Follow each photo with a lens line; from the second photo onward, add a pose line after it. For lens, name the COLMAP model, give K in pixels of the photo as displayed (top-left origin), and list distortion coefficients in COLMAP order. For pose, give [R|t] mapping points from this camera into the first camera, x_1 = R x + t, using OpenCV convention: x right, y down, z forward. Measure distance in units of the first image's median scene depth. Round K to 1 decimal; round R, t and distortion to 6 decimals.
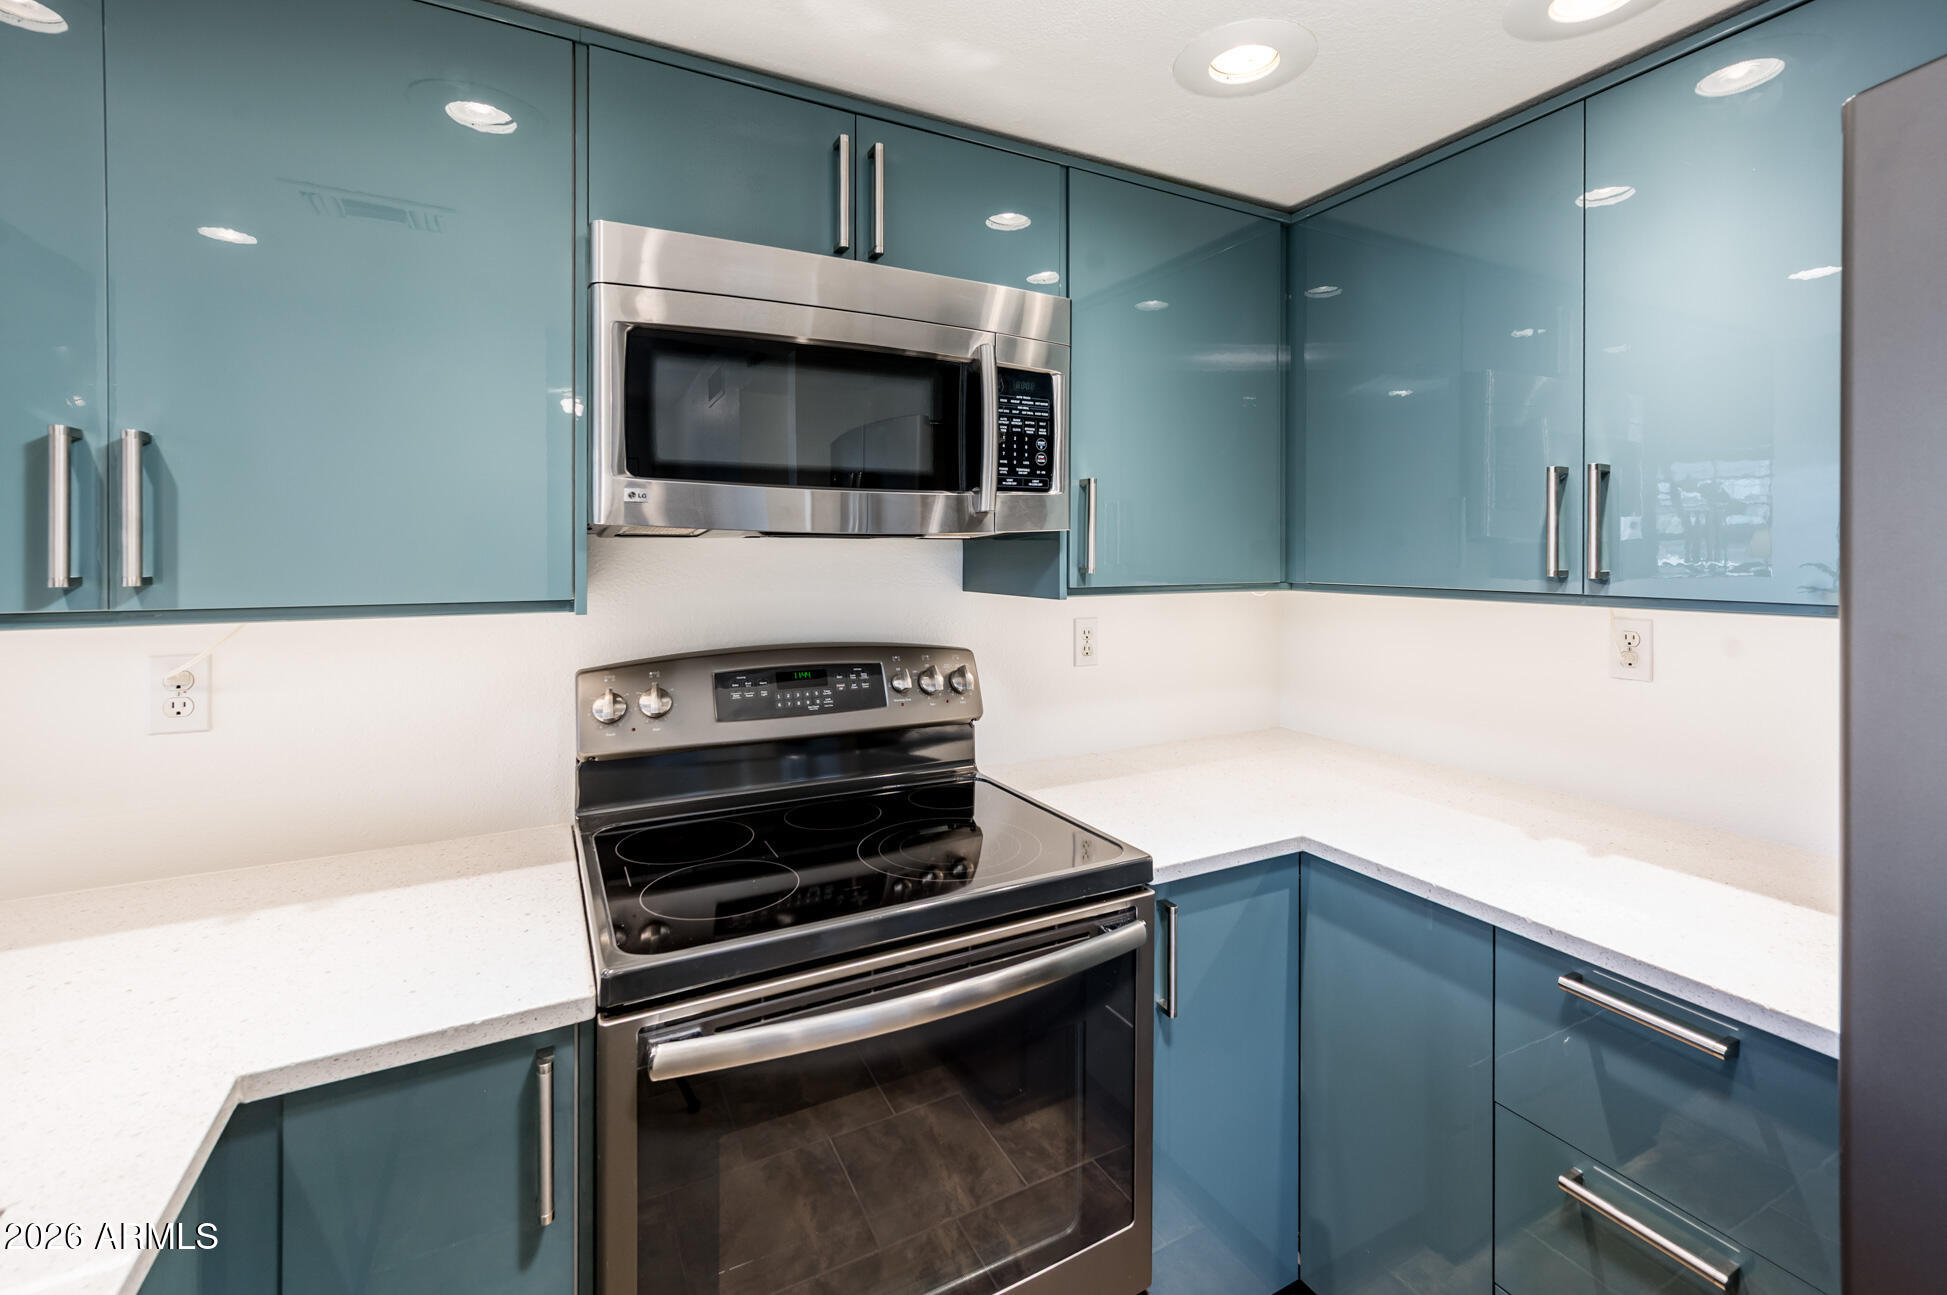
lens RADIAL K [[837.1, 0, 984.4], [0, 837.1, 555.2], [0, 0, 1]] dist [-0.000116, 0.000122]
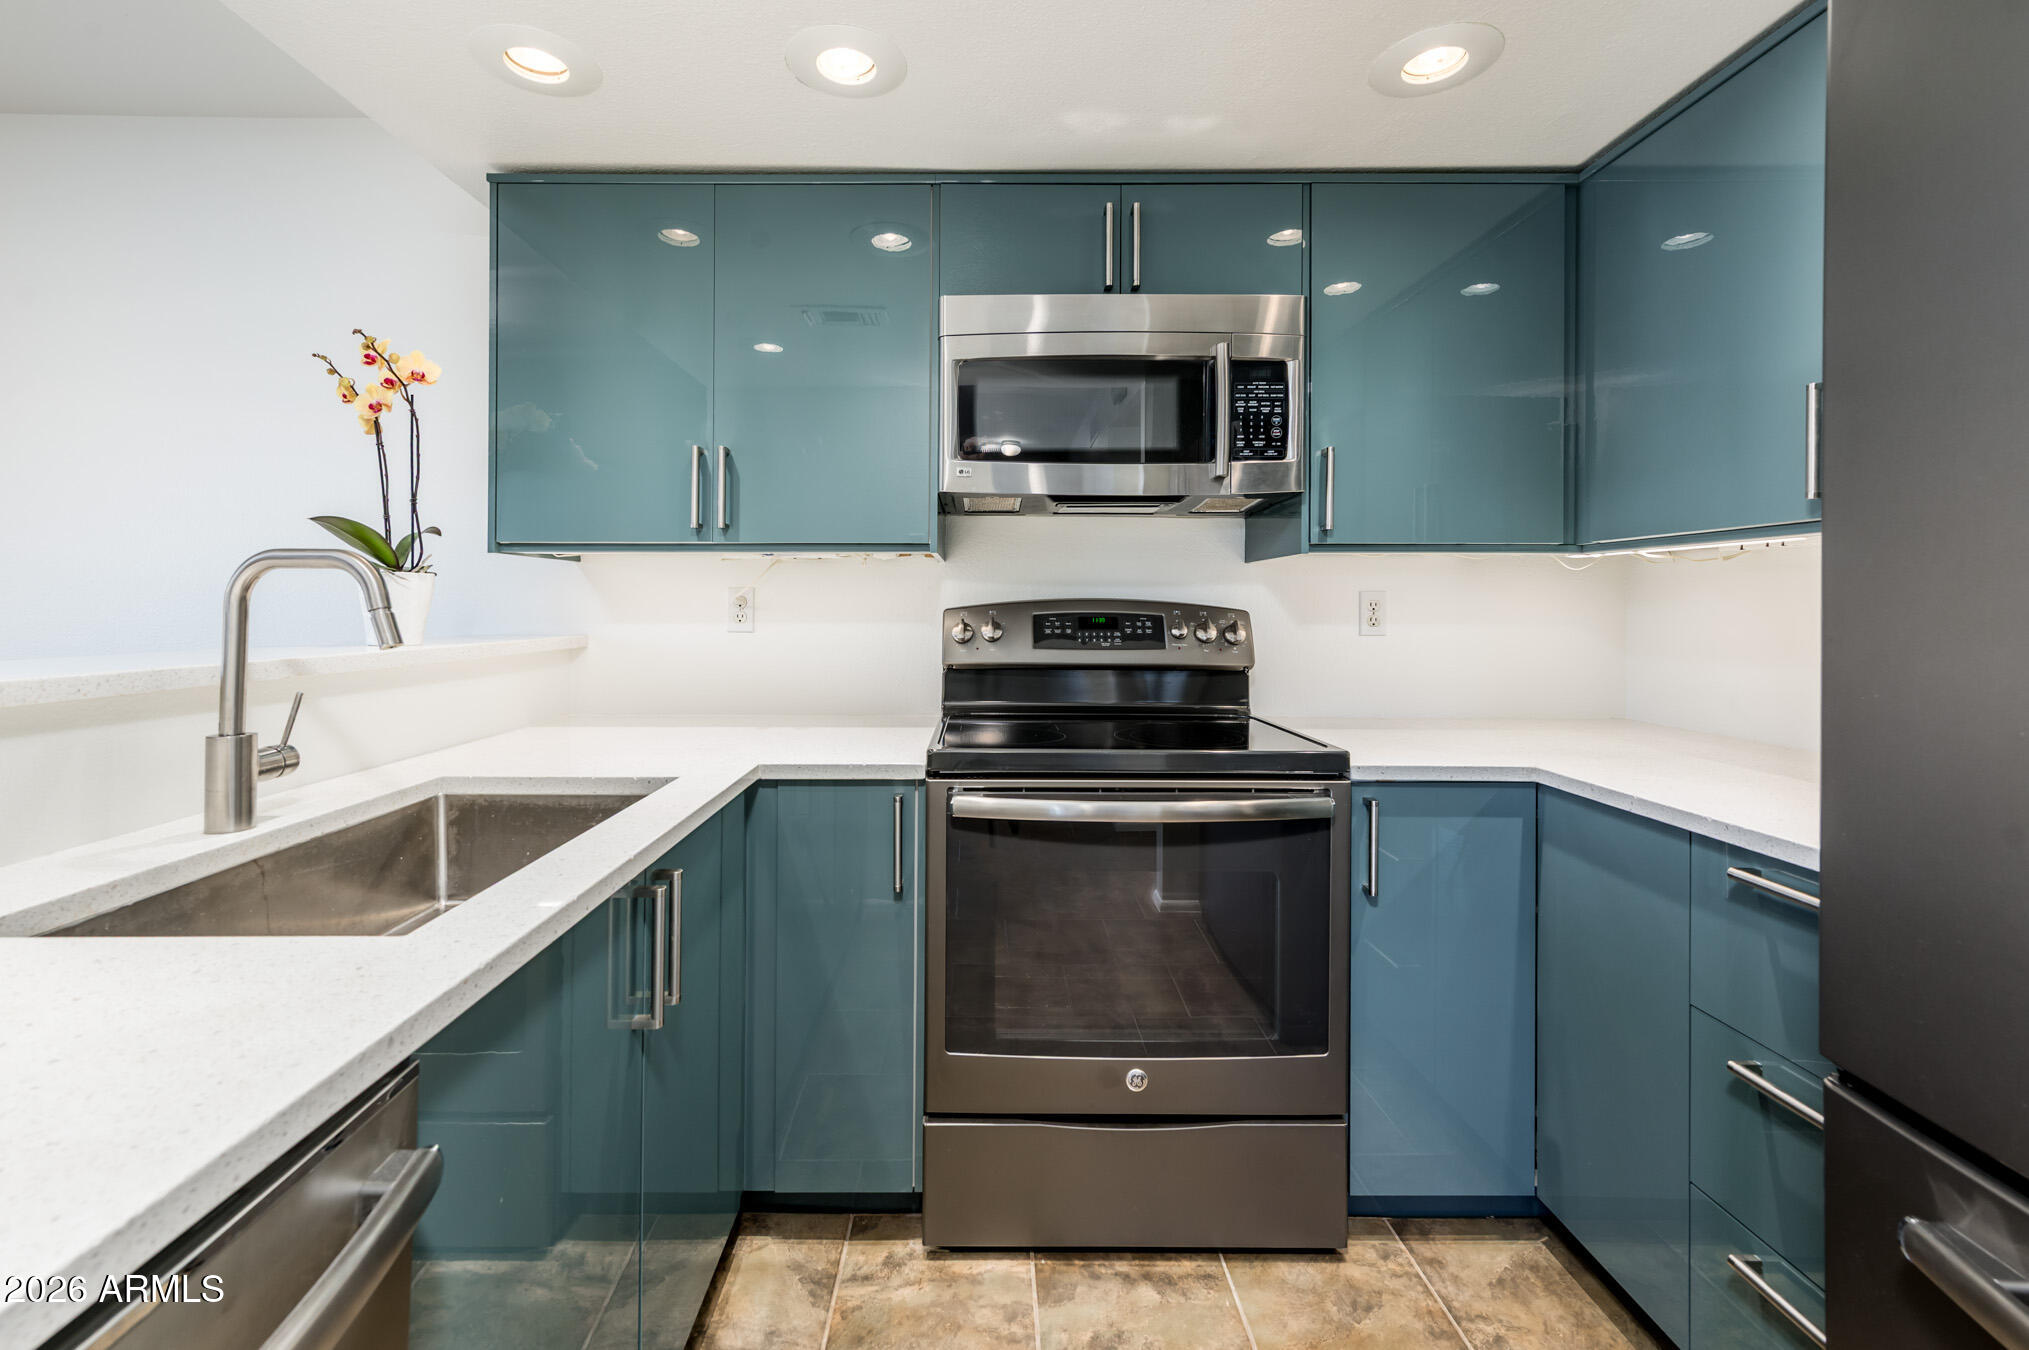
lens RADIAL K [[855.8, 0, 982.0], [0, 855.8, 606.5], [0, 0, 1]] dist [0.001771, 0.000126]
pose [[0.878570, 0.002899, -0.477604, 0.285114], [-0.006656, 0.999959, -0.006174, 0.145533], [0.477567, 0.008603, 0.878553, -0.280393]]
